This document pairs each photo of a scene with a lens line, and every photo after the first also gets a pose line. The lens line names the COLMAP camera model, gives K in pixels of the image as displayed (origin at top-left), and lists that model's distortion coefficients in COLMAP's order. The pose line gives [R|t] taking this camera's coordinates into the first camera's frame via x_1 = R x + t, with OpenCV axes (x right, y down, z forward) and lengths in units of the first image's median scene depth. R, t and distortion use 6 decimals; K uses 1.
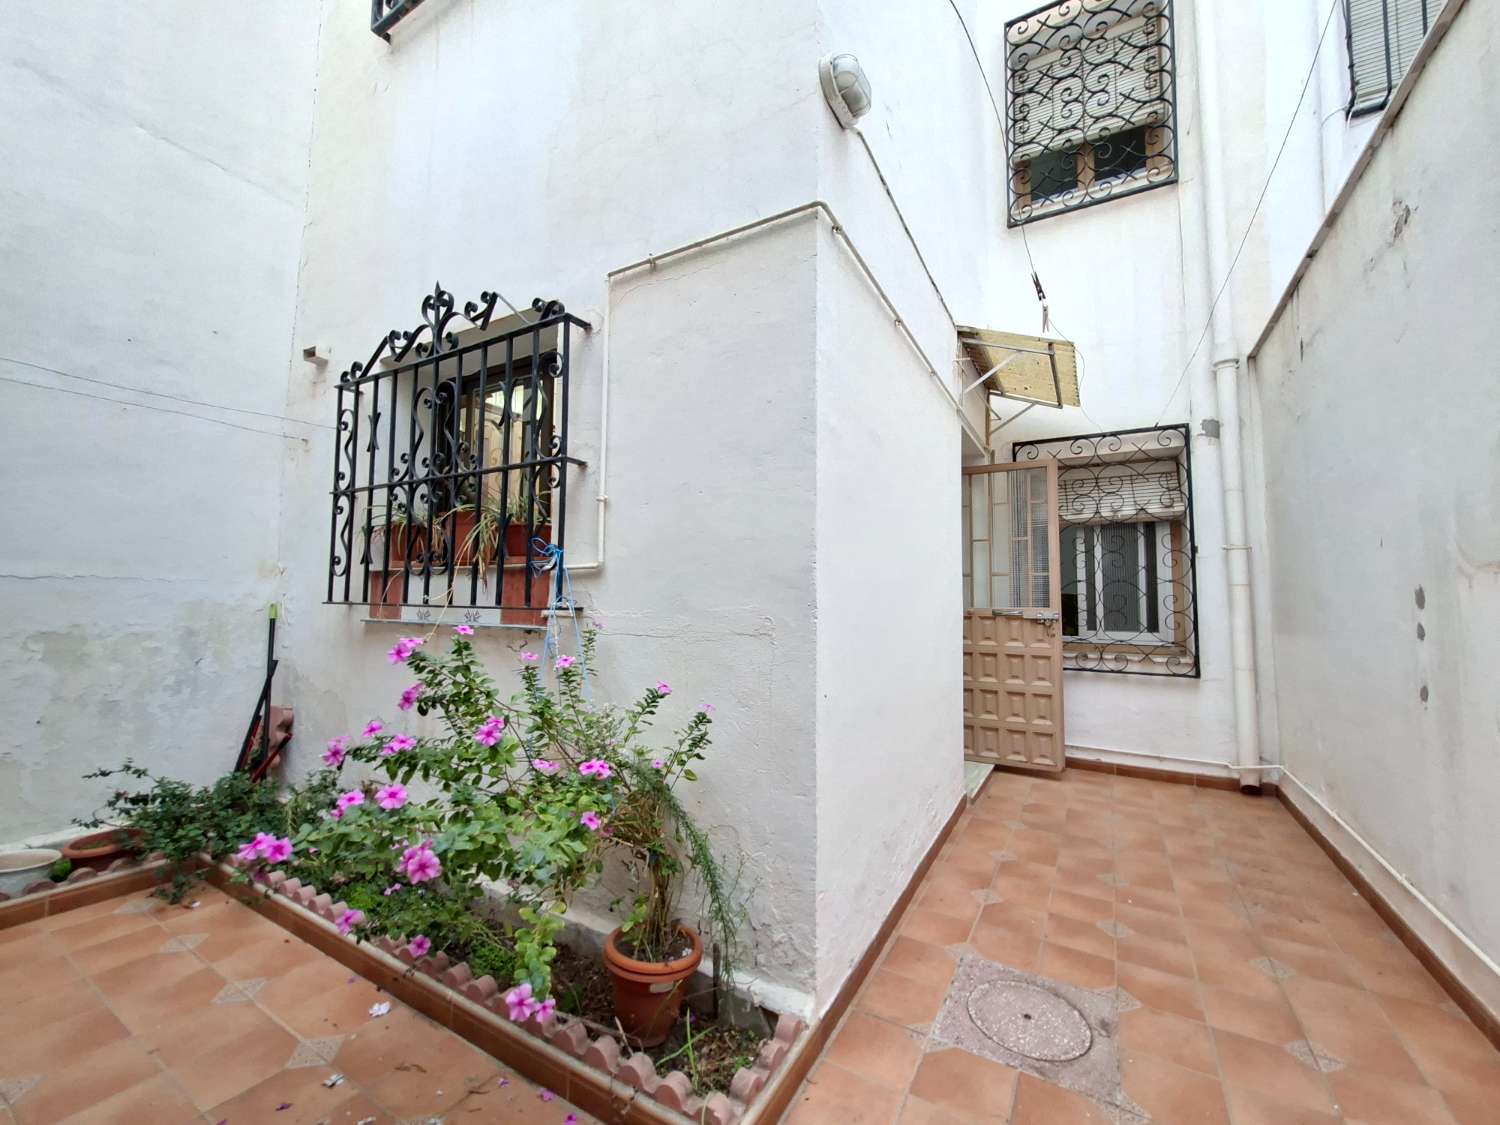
lens RADIAL K [[597.5, 0, 749.9], [0, 597.5, 554.5], [0, 0, 1]] dist [0.002791, -0.000390]
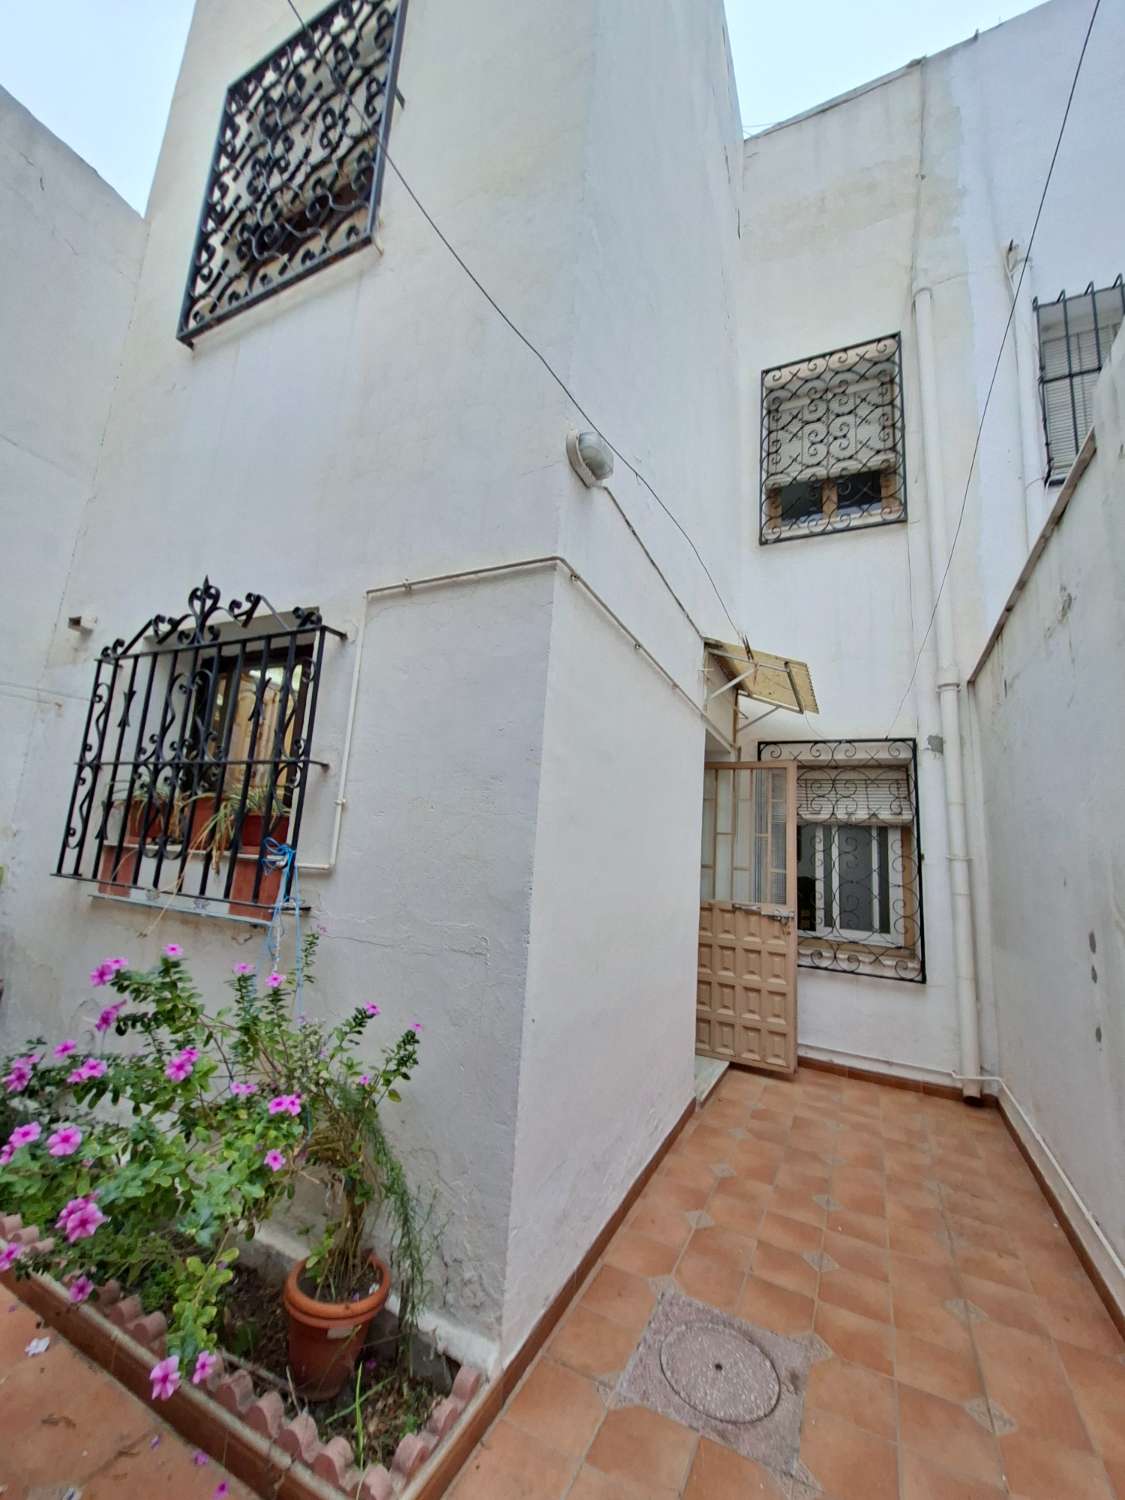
lens RADIAL K [[597.5, 0, 557.6], [0, 597.5, 740.9], [0, 0, 1]] dist [0.002791, -0.000390]
pose [[0.996614, 0.066303, 0.048622, 0.070251], [-0.061002, 0.992767, -0.103409, -0.112137], [-0.055126, 0.100093, 0.993450, -0.058051]]
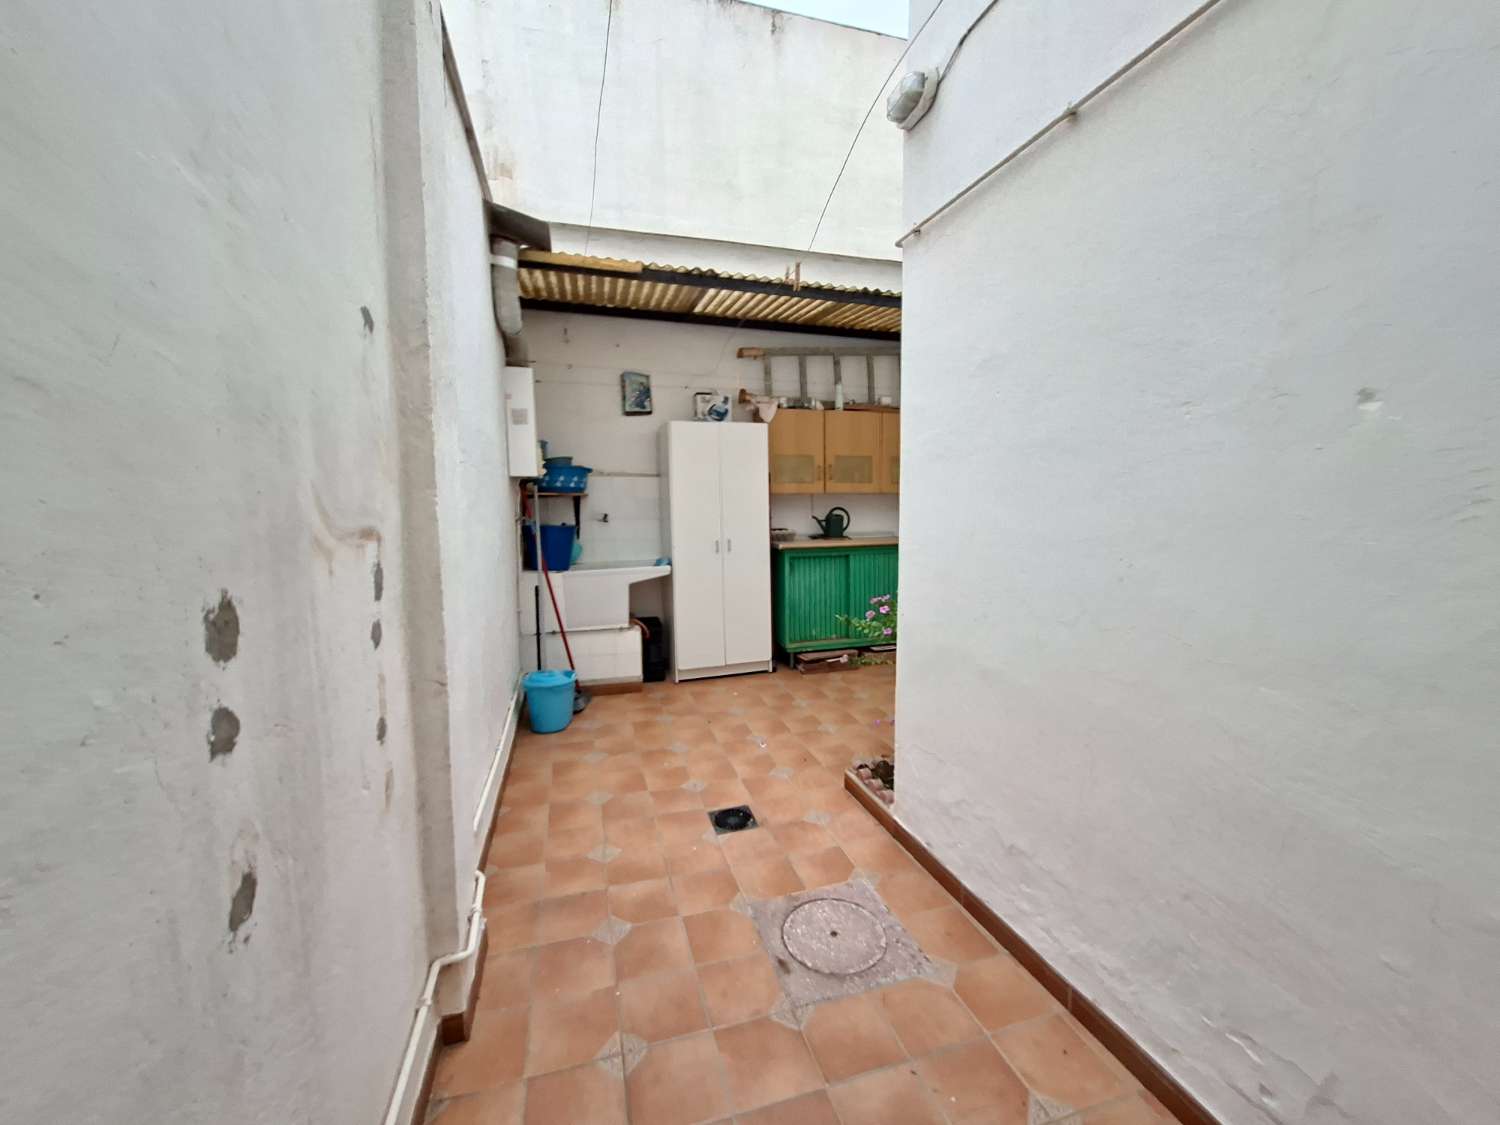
lens RADIAL K [[597.5, 0, 749.3], [0, 597.5, 554.2], [0, 0, 1]] dist [0.002791, -0.000390]
pose [[-0.682047, 0.059448, -0.728888, 1.115542], [0.046103, 0.998203, 0.038273, 0.029323], [0.729854, -0.007500, -0.683562, 1.382241]]
